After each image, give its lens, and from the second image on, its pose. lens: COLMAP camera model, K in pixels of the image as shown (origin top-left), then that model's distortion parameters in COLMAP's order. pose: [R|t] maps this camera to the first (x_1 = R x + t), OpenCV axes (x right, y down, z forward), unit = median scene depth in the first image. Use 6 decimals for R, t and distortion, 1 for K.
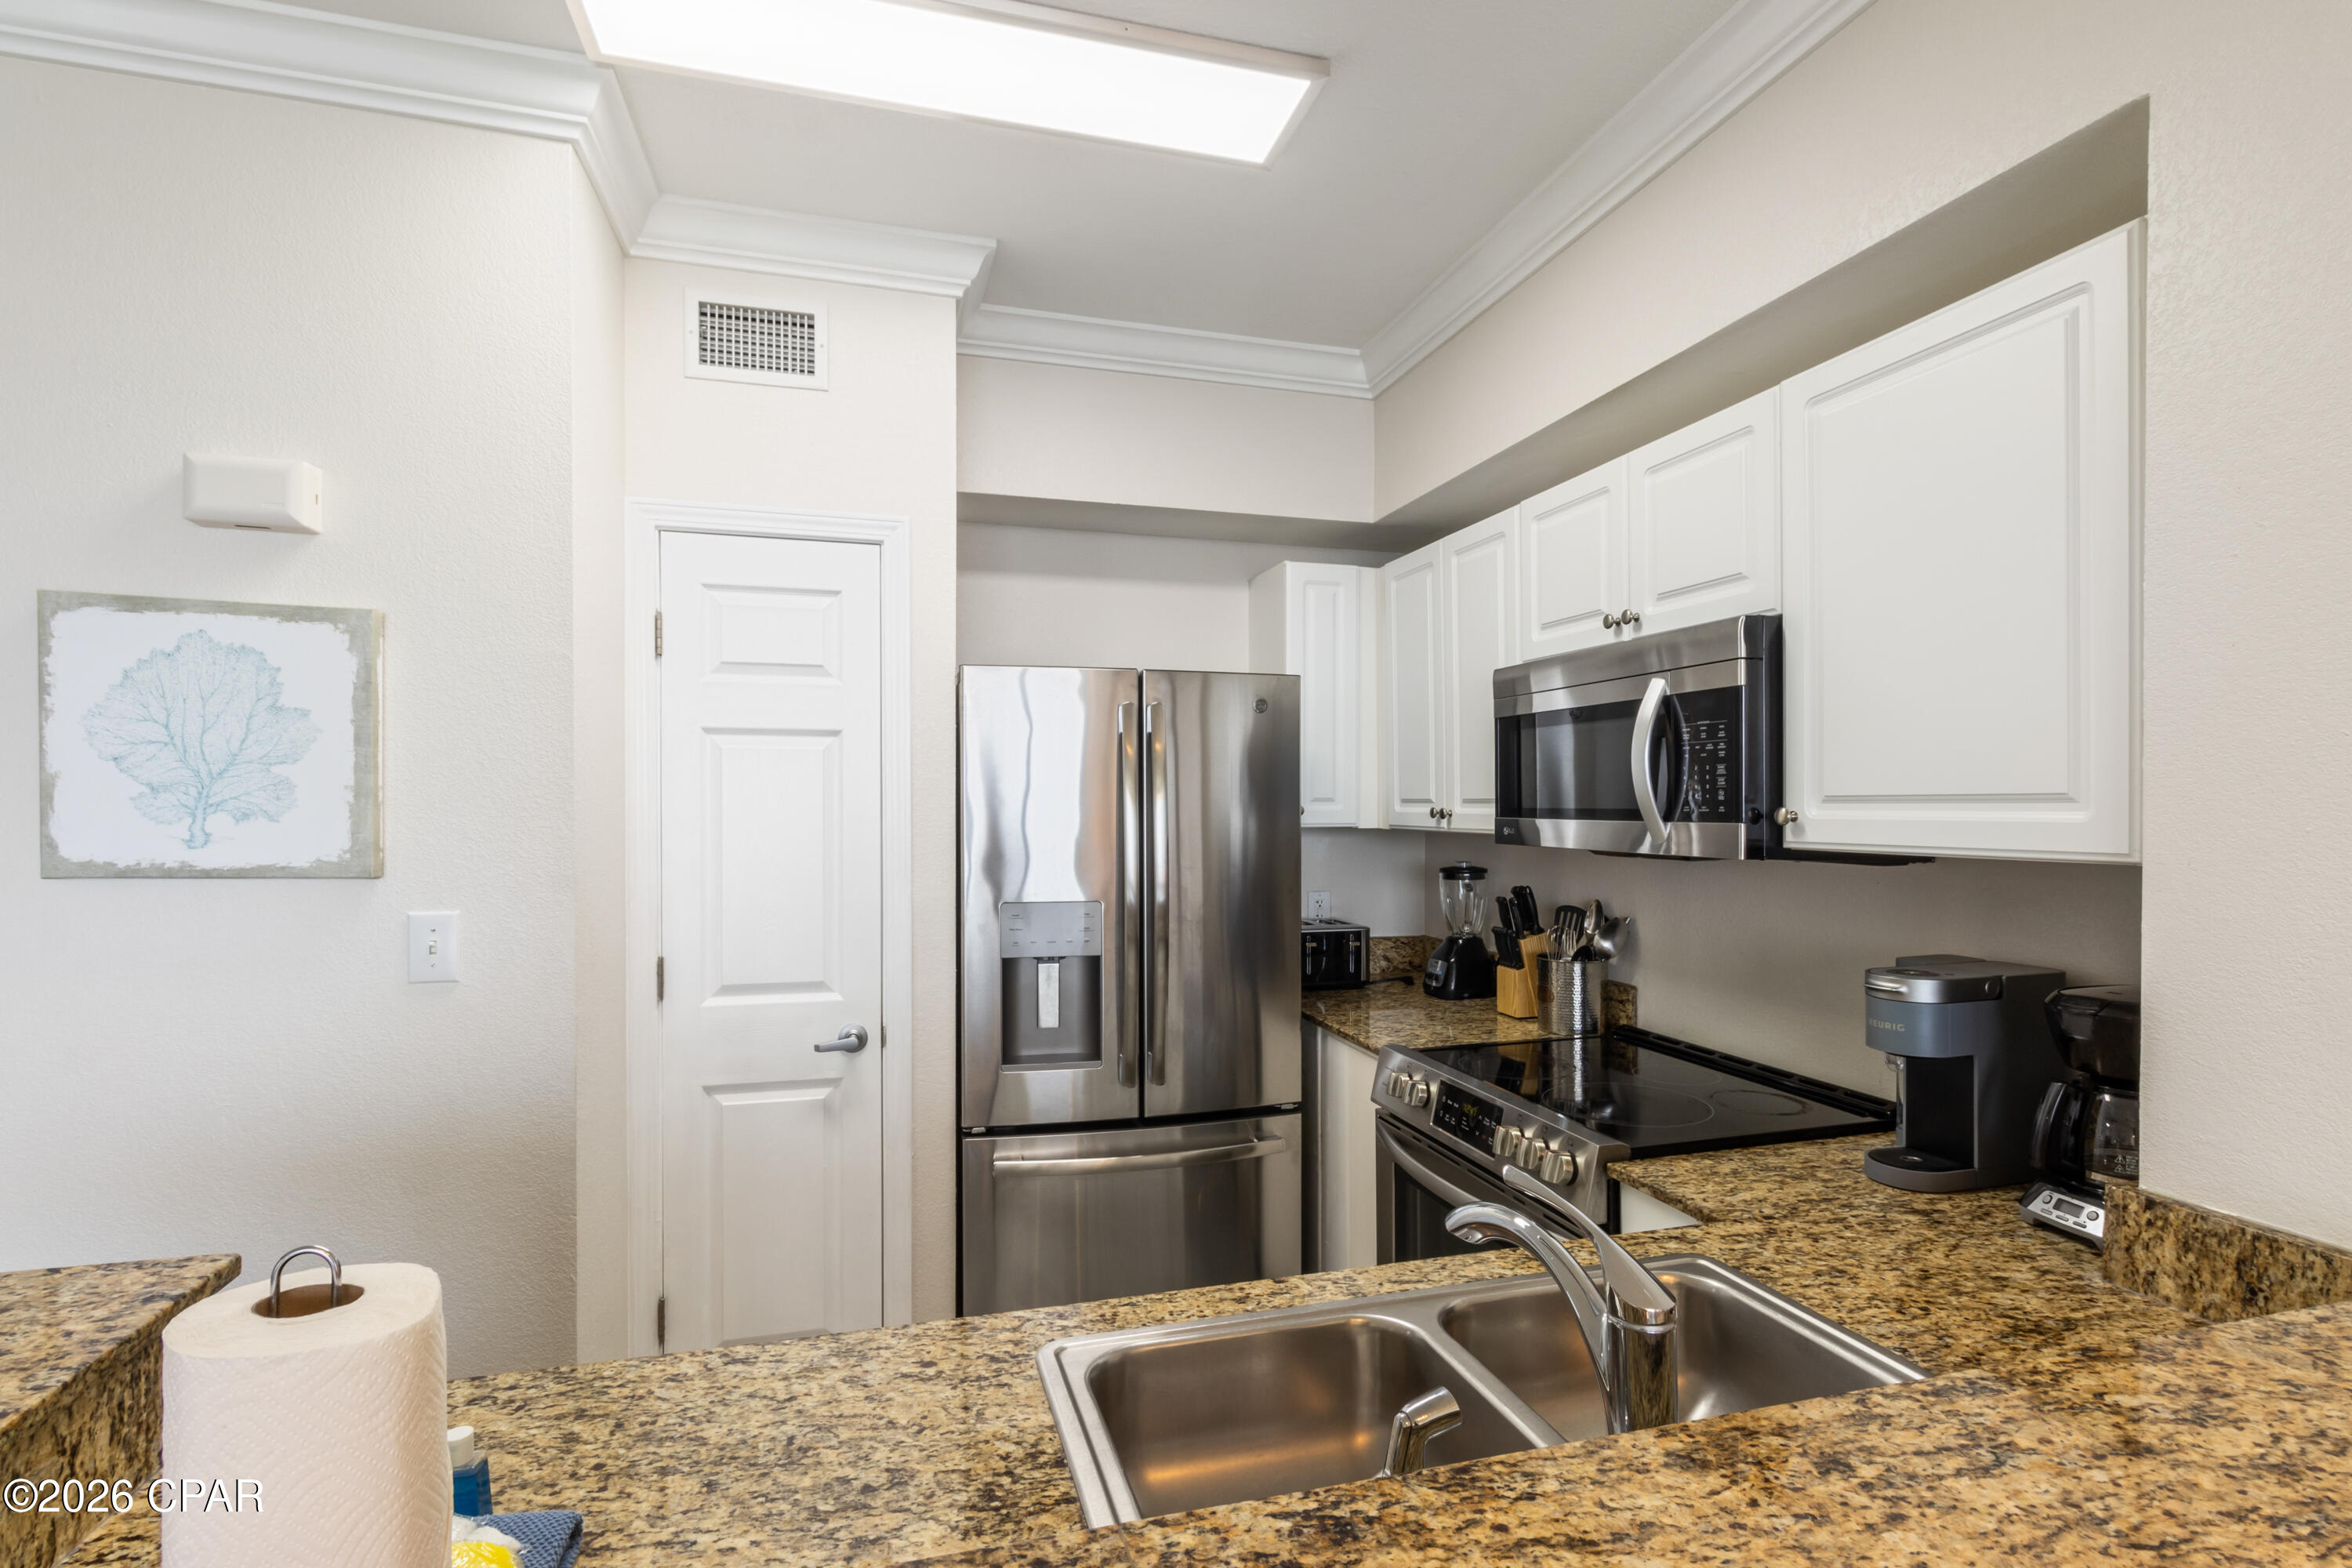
lens RADIAL K [[1120.6, 0, 1183.2], [0, 1120.6, 813.0], [0, 0, 1]] dist [-0.002842, -0.000187]
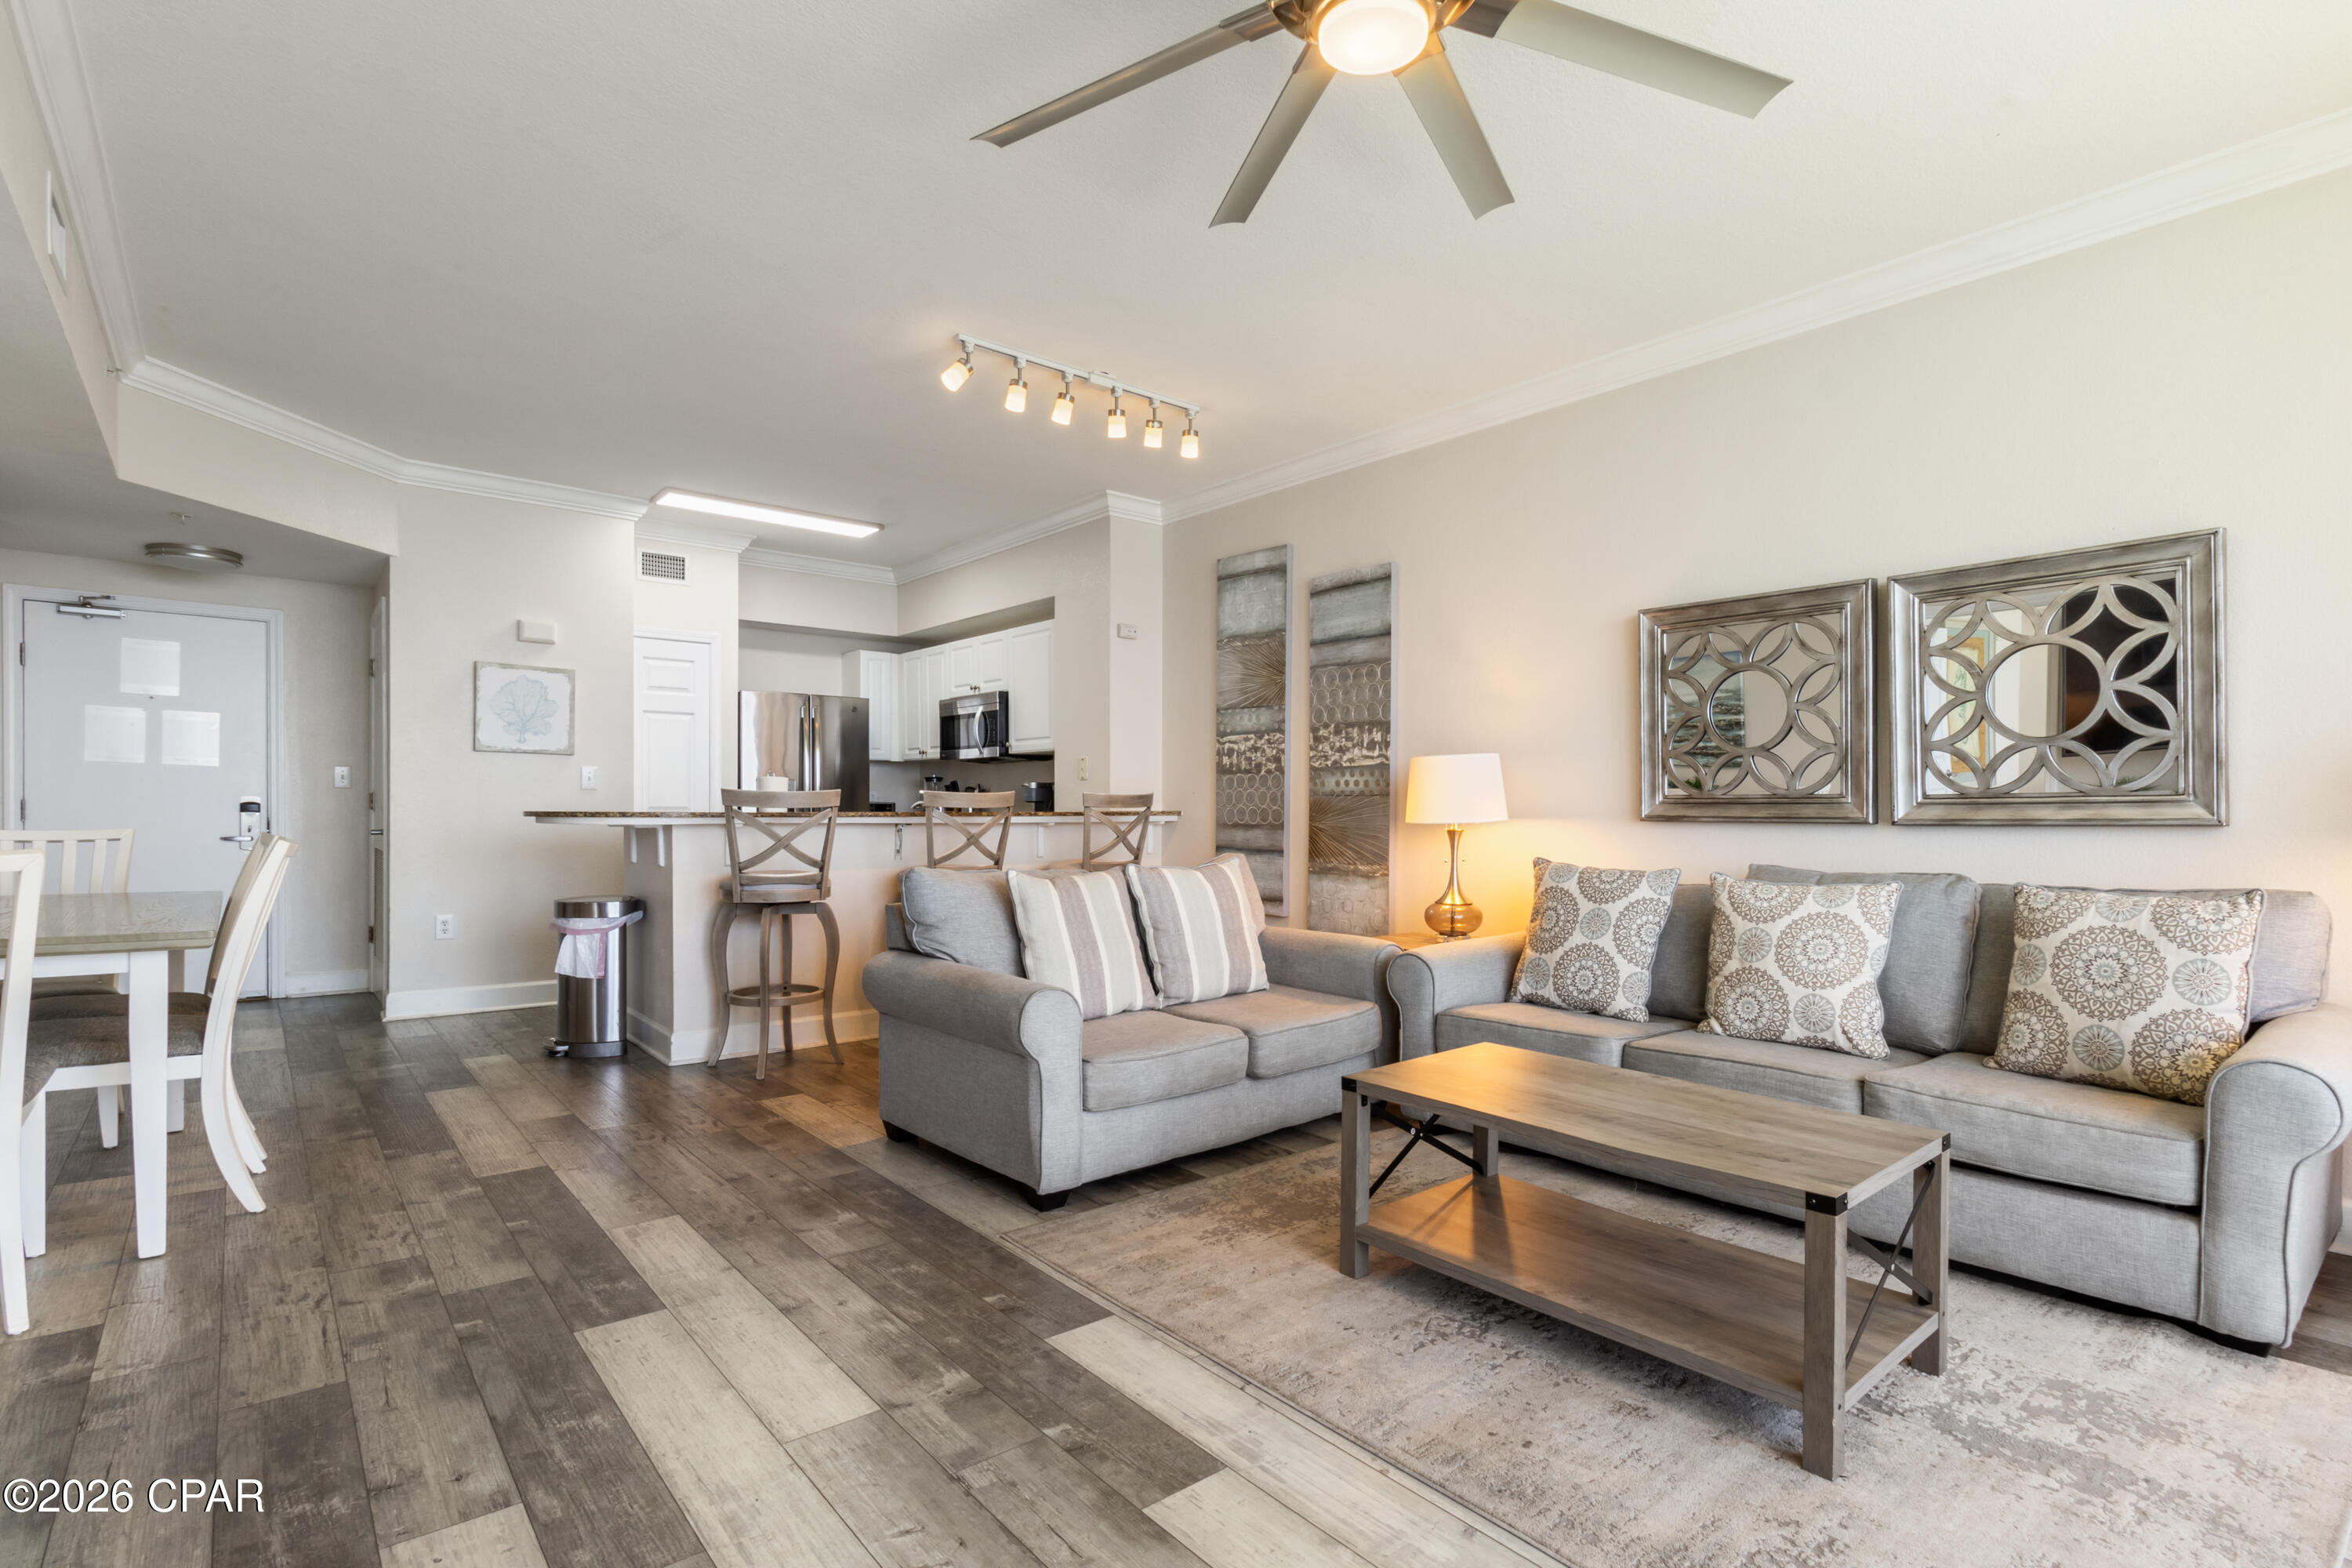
lens RADIAL K [[1124.0, 0, 1193.5], [0, 1124.0, 820.2], [0, 0, 1]] dist [0.000729, 0.000904]
pose [[0.912327, -0.002867, 0.409453, -0.416184], [0.001687, 0.999993, 0.003243, 0.228462], [-0.409460, -0.002268, 0.912325, -2.534400]]
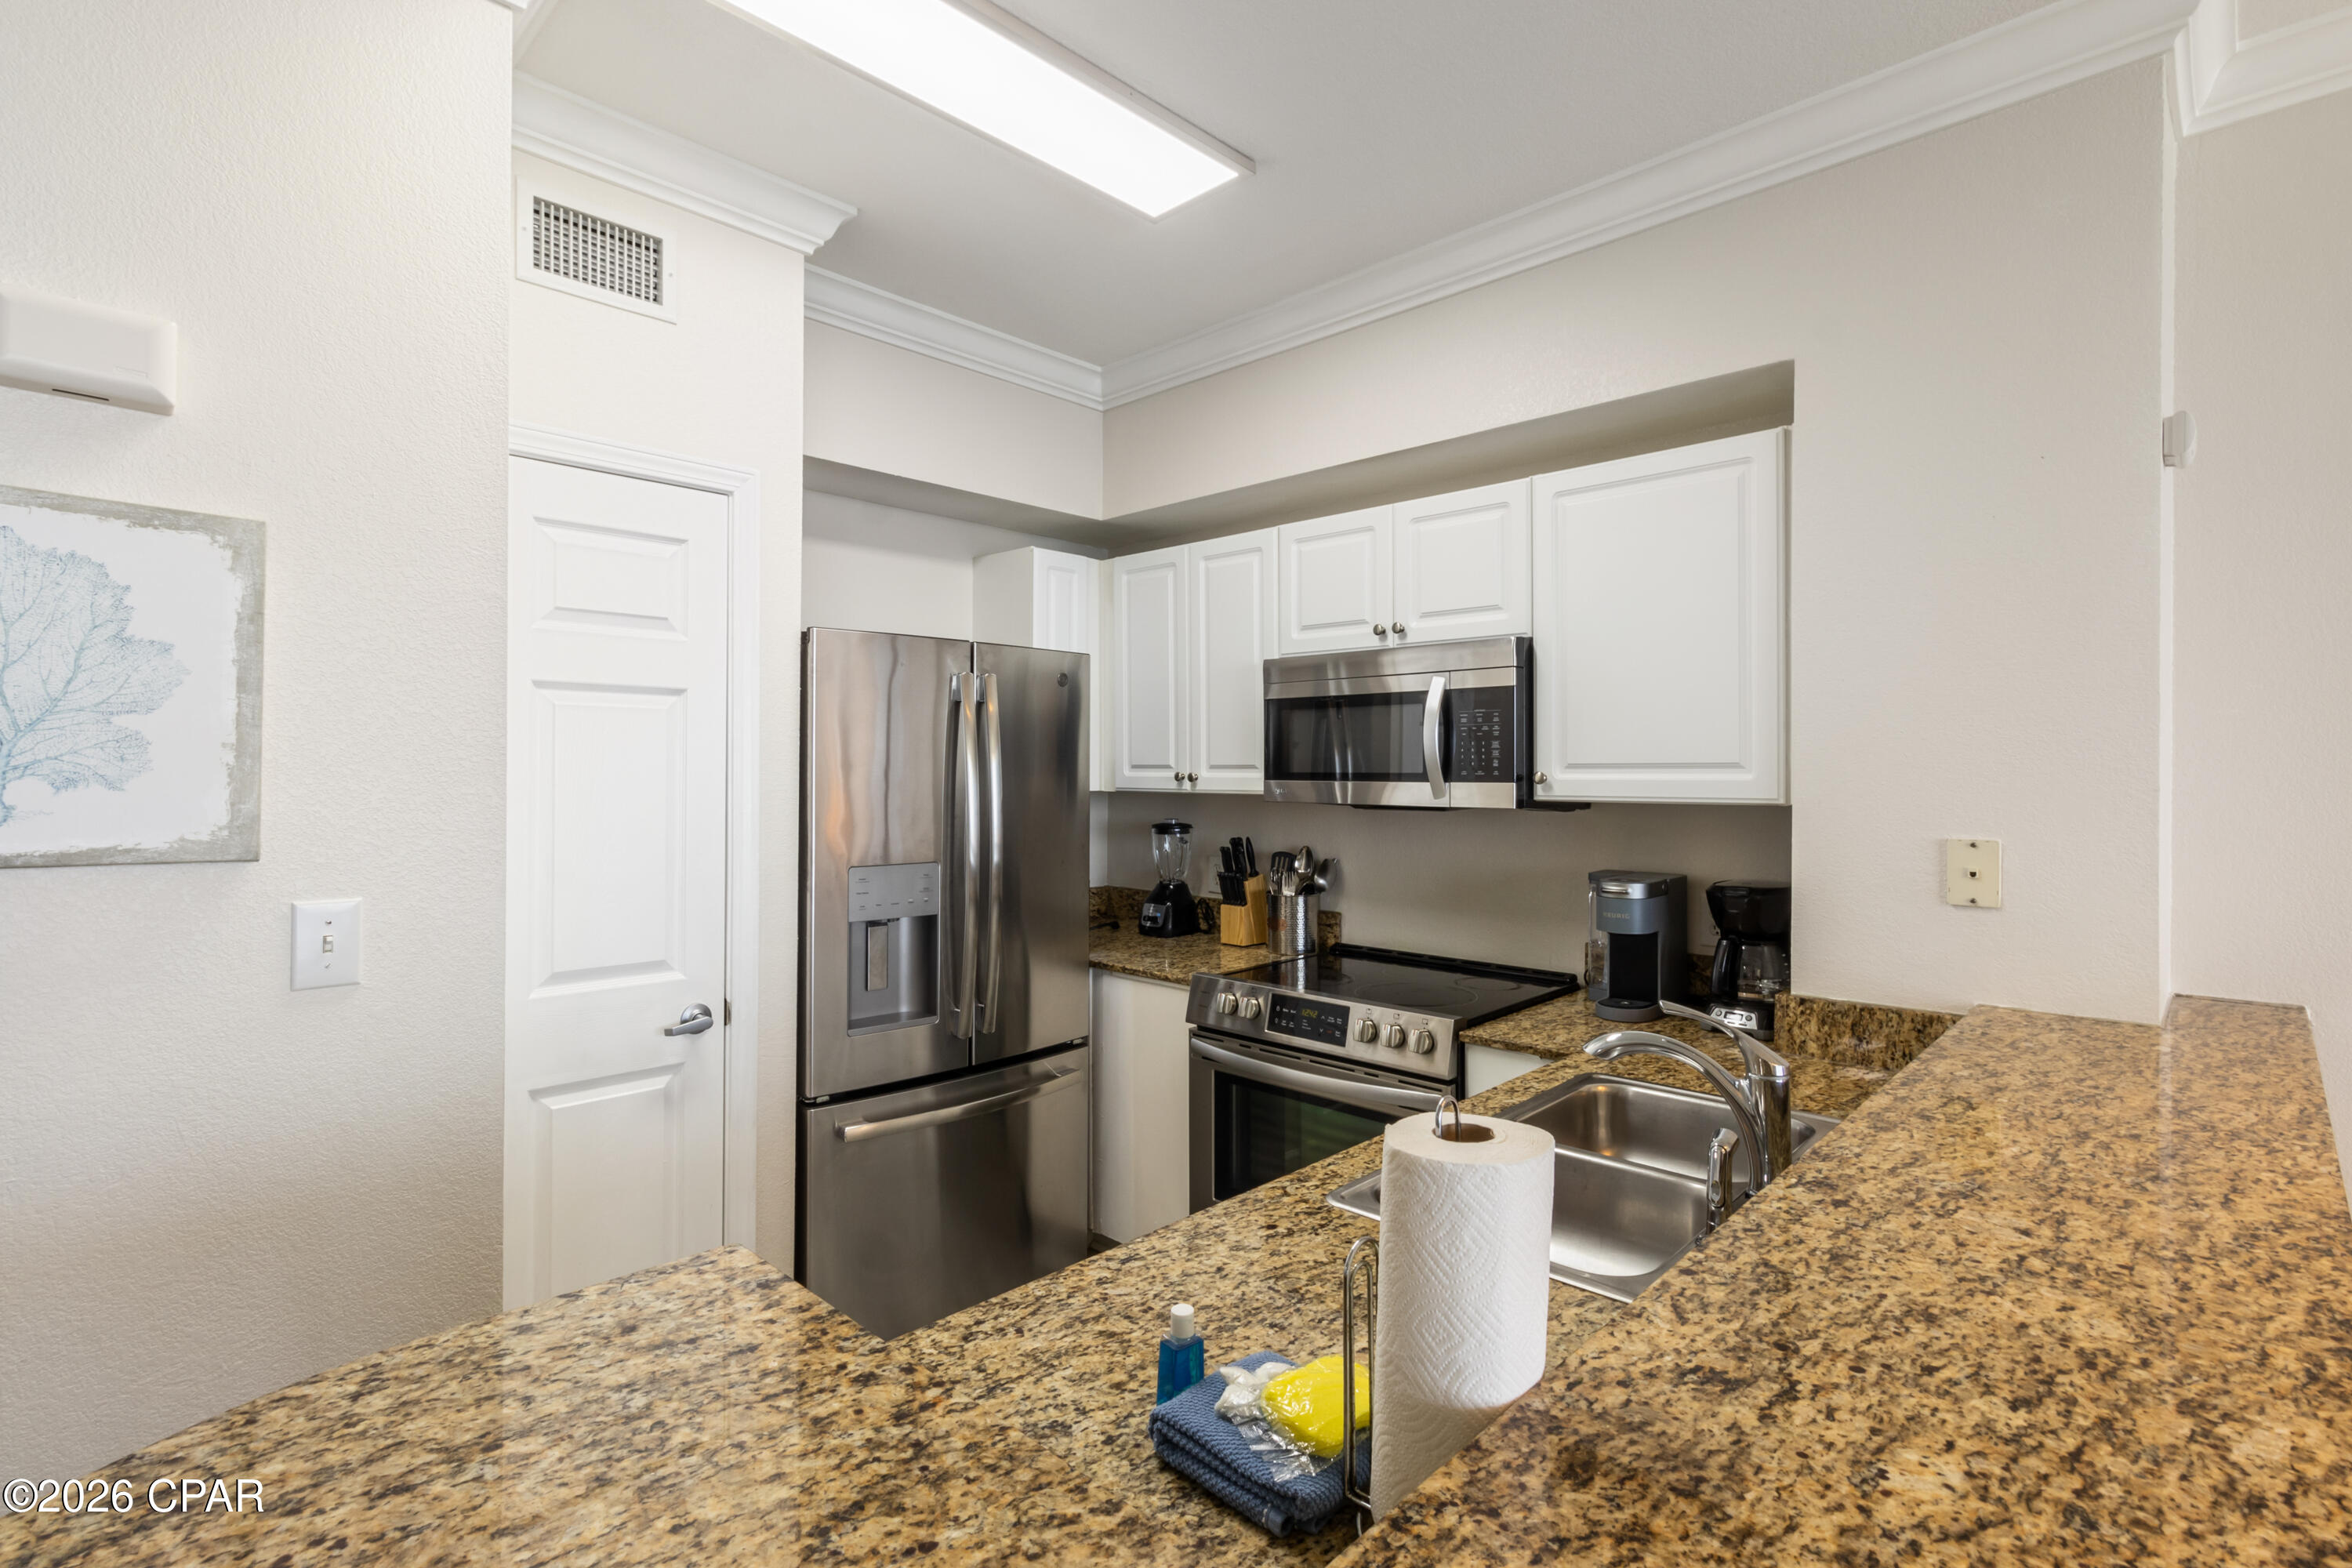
lens RADIAL K [[1101.8, 0, 1172.4], [0, 1101.8, 769.4], [0, 0, 1]] dist [-0.001991, -0.000247]
pose [[0.867751, 0.001466, 0.496997, -0.533410], [0.002570, 0.999969, -0.007437, 0.001312], [-0.496992, 0.007731, 0.867721, 0.004075]]
